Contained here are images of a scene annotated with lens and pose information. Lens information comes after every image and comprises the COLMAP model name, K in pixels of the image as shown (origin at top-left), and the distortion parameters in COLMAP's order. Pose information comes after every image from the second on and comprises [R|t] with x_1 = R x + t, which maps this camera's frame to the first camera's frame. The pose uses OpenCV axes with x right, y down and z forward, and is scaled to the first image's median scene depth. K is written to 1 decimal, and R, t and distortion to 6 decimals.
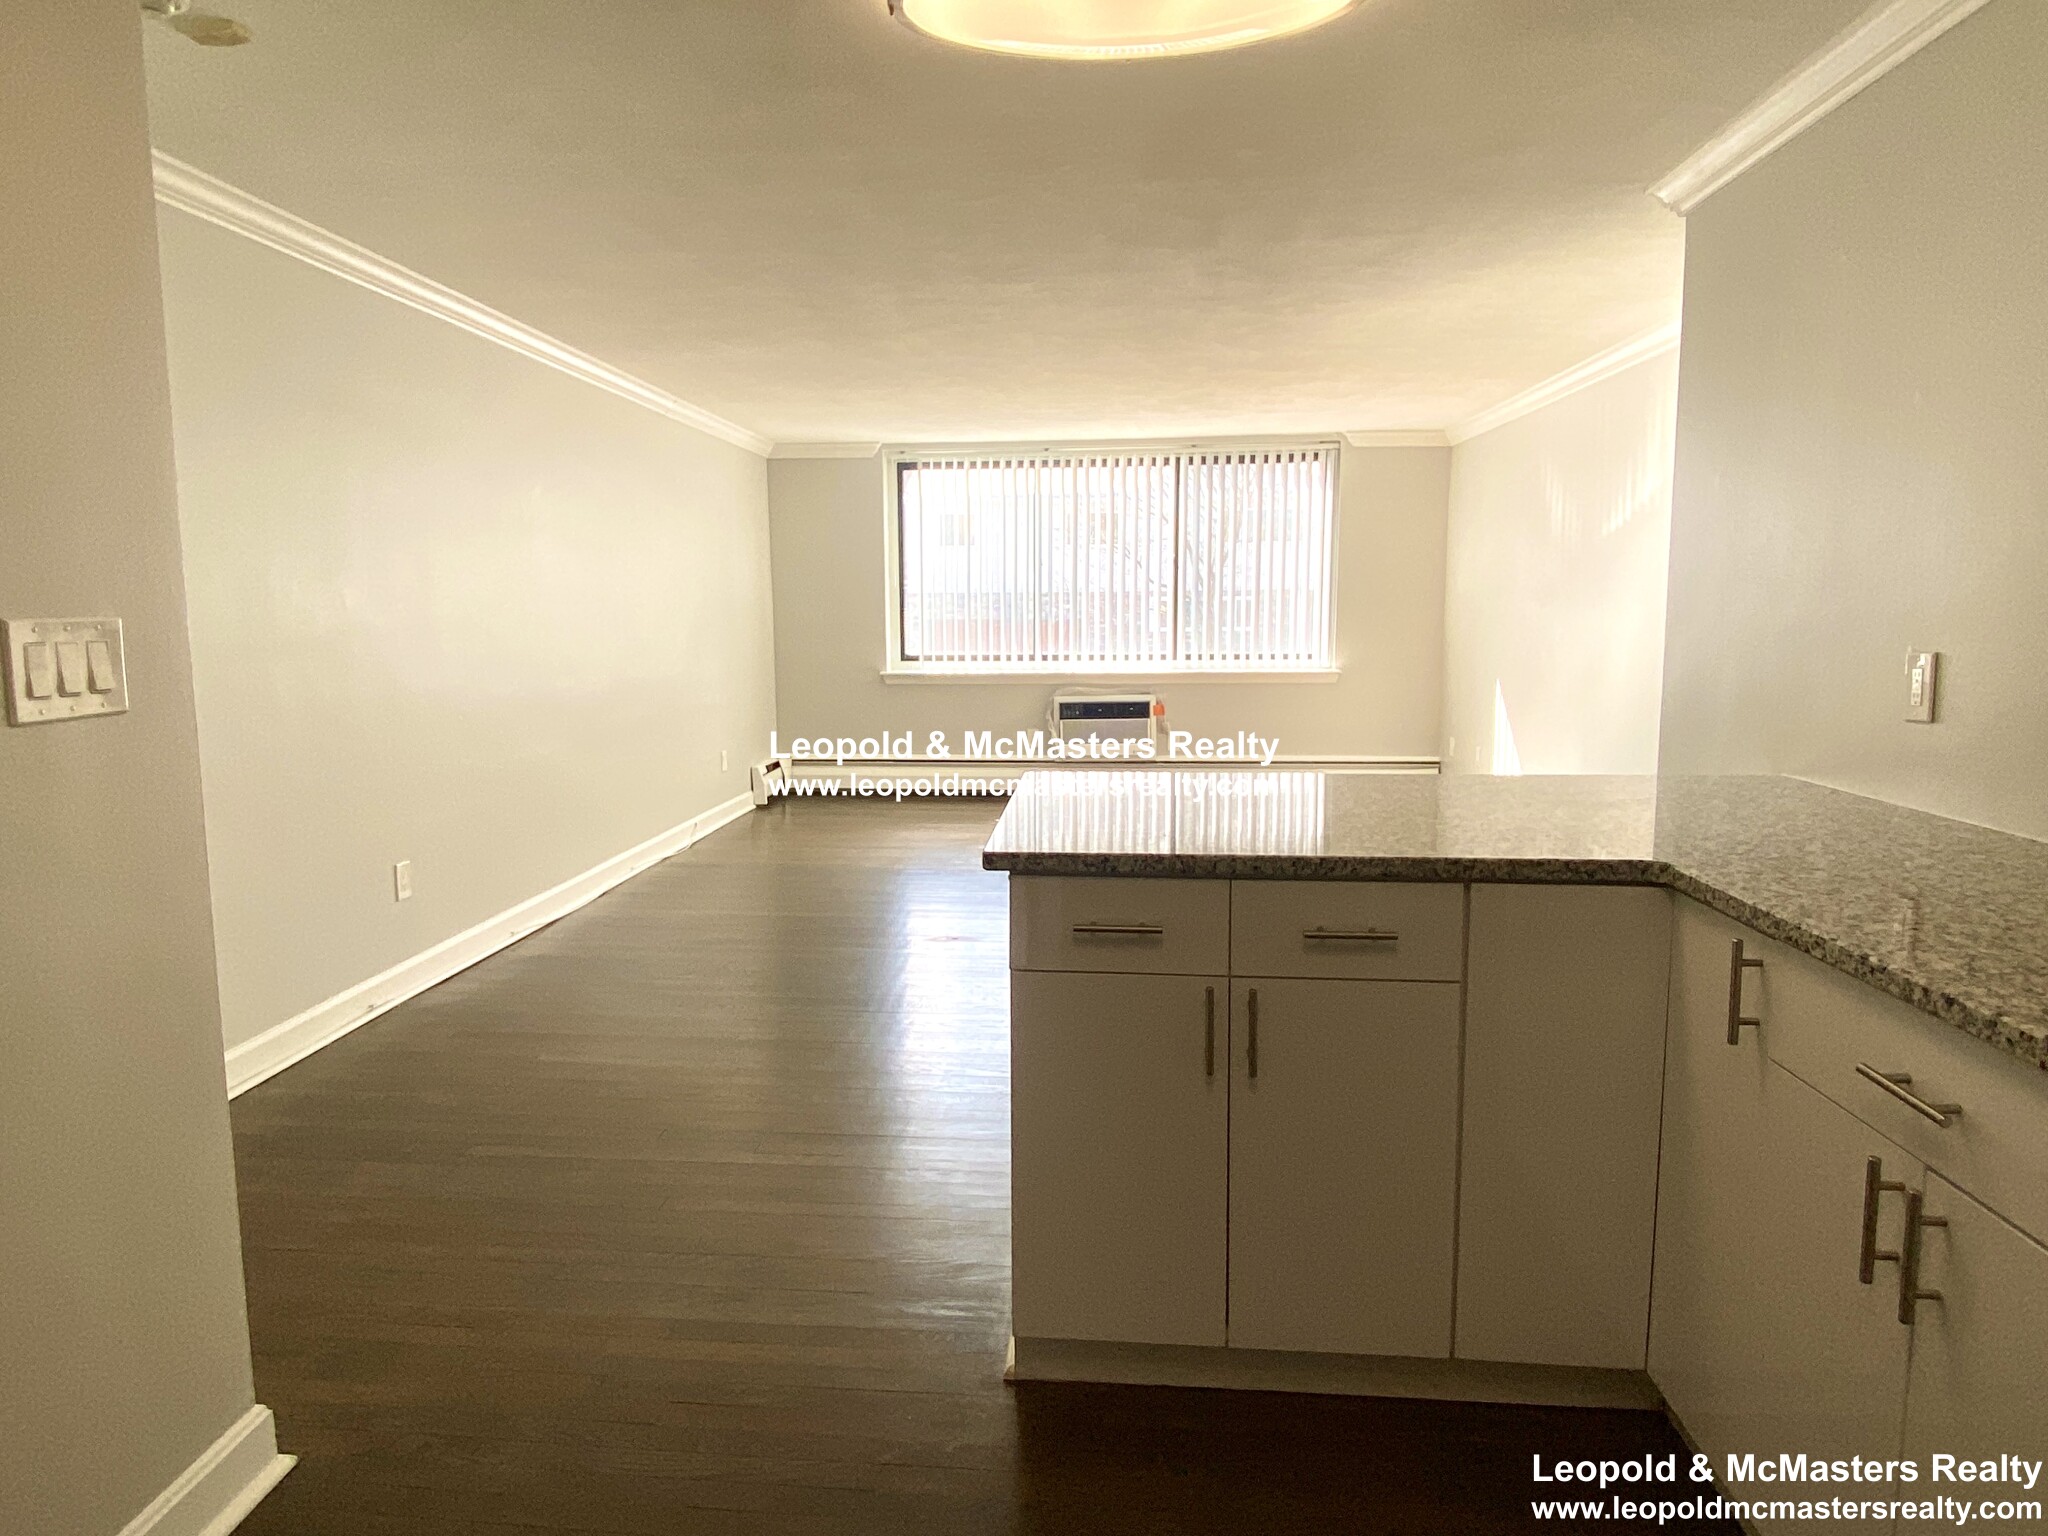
lens RADIAL K [[1245.1, 0, 971.7], [0, 1245.1, 761.8], [0, 0, 1]] dist [0.004578, -0.001227]
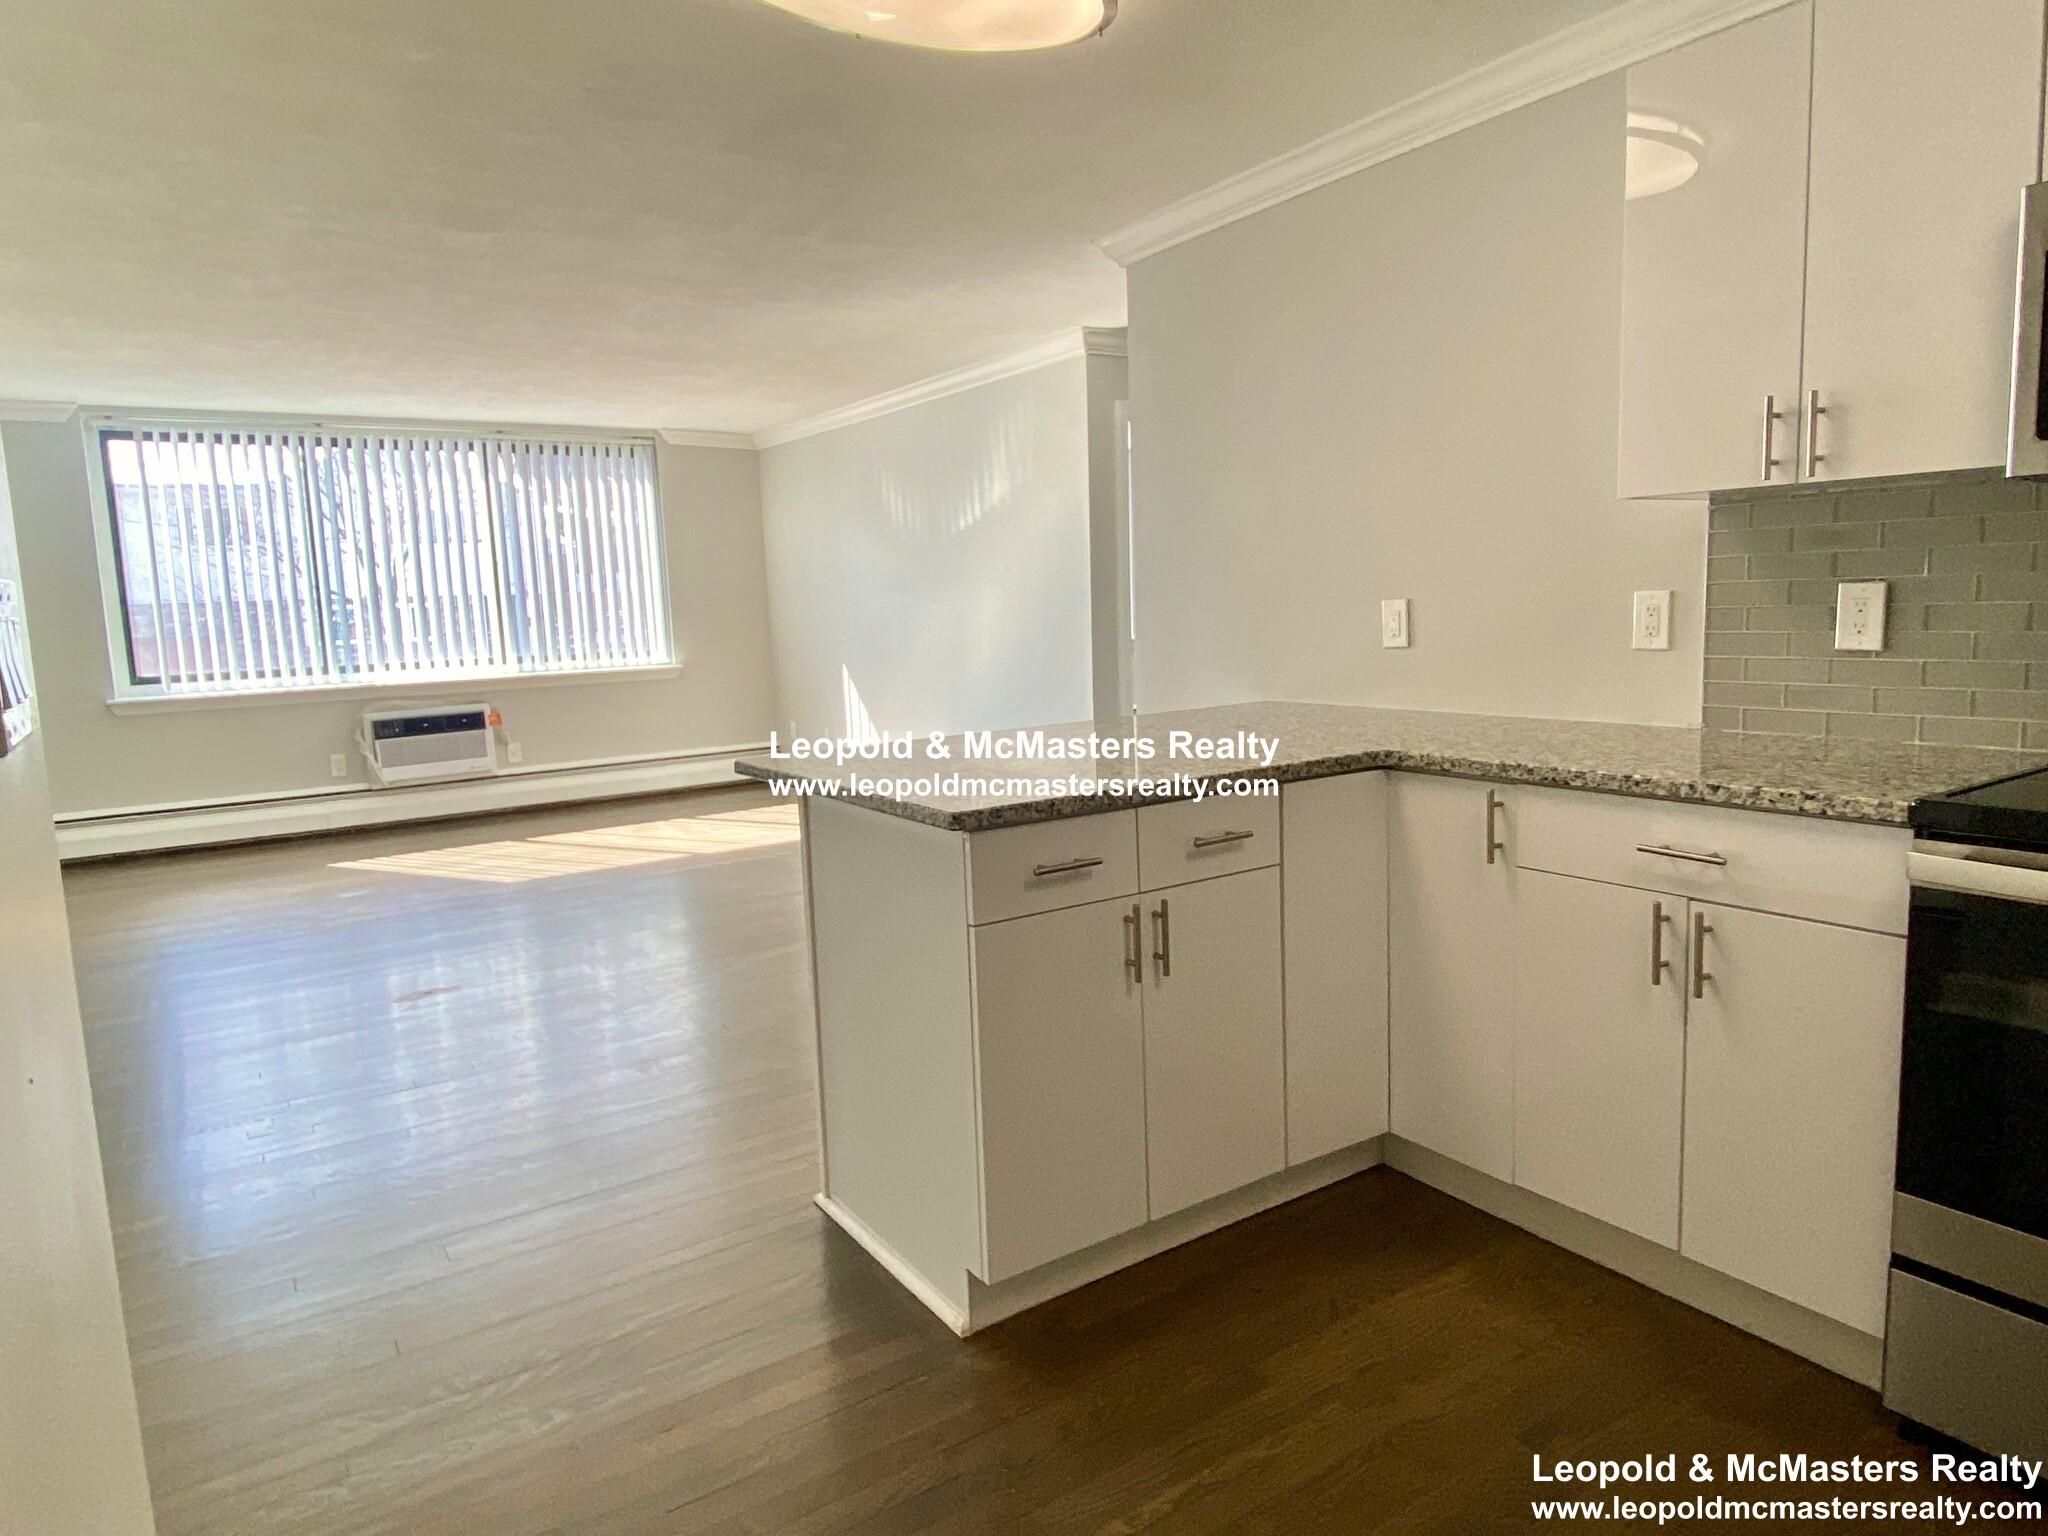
lens RADIAL K [[1260.5, 0, 989.6], [0, 1260.5, 759.9], [0, 0, 1]] dist [0.038257, -0.001567]
pose [[0.779502, -0.103946, 0.617714, -0.148927], [0.109243, 0.993582, 0.029341, 0.000634], [-0.616800, 0.044609, 0.785855, 0.042582]]
